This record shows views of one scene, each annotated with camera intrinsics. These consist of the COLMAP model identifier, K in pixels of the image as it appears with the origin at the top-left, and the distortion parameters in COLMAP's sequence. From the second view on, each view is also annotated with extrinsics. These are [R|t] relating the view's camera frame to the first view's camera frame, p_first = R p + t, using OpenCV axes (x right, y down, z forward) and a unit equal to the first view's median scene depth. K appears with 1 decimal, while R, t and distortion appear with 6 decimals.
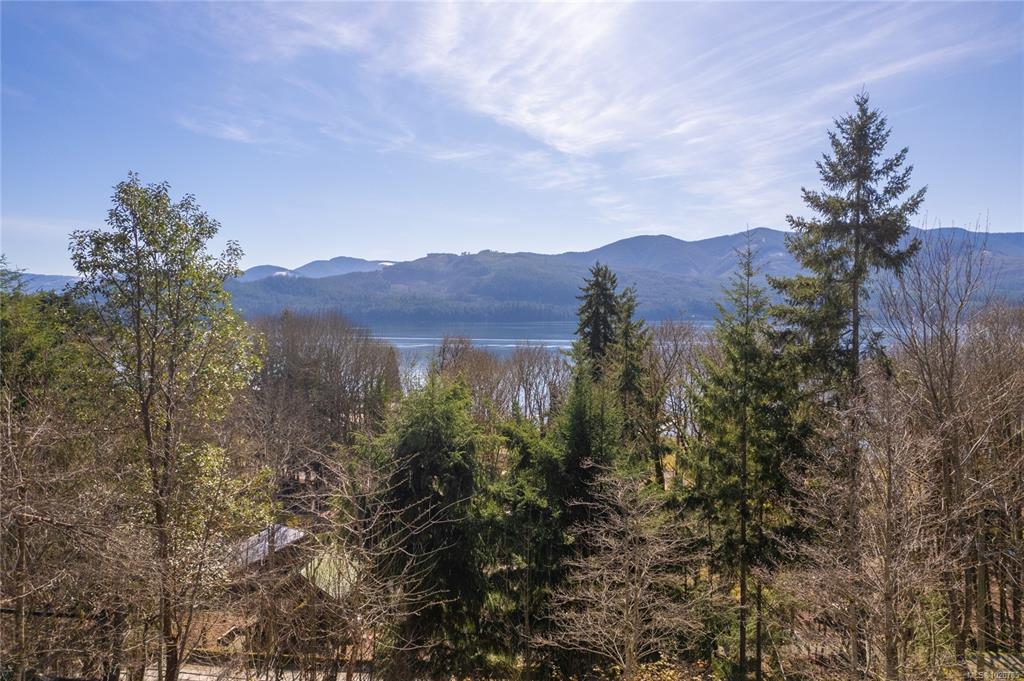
lens RADIAL K [[653.5, 0, 512.9], [0, 653.5, 339.3], [0, 0, 1]] dist [-0.076777, 0.066268]
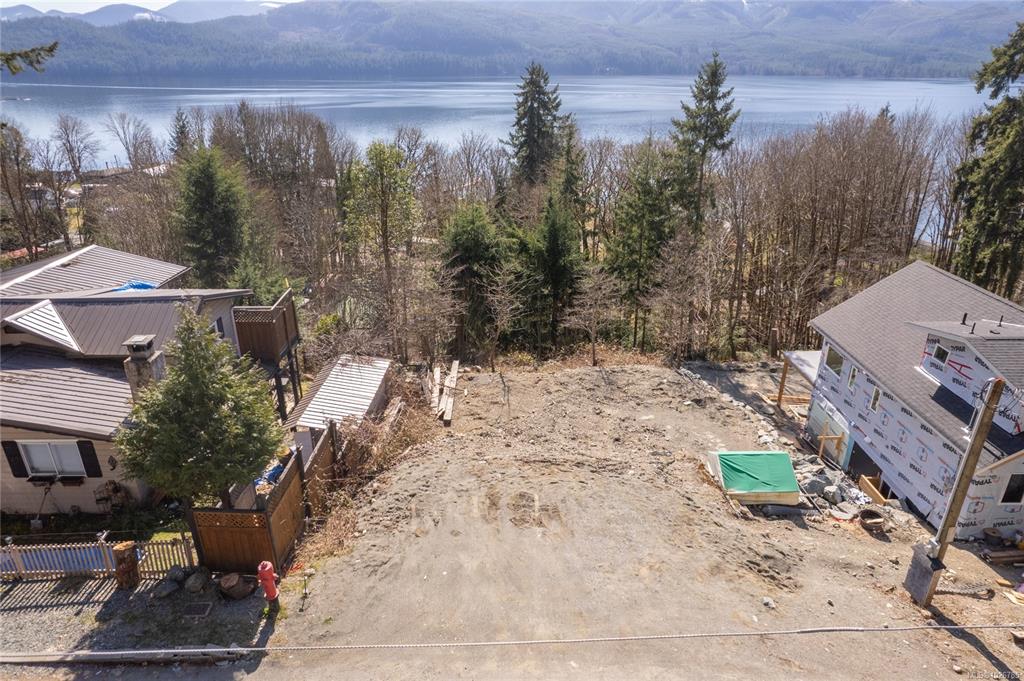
lens RADIAL K [[653.5, 0, 512.9], [0, 653.5, 339.3], [0, 0, 1]] dist [-0.076777, 0.066268]
pose [[0.990724, -0.049687, 0.126478, -0.145054], [0.001516, 0.934738, 0.355334, -0.130323], [-0.135879, -0.351846, 0.926143, -0.438496]]
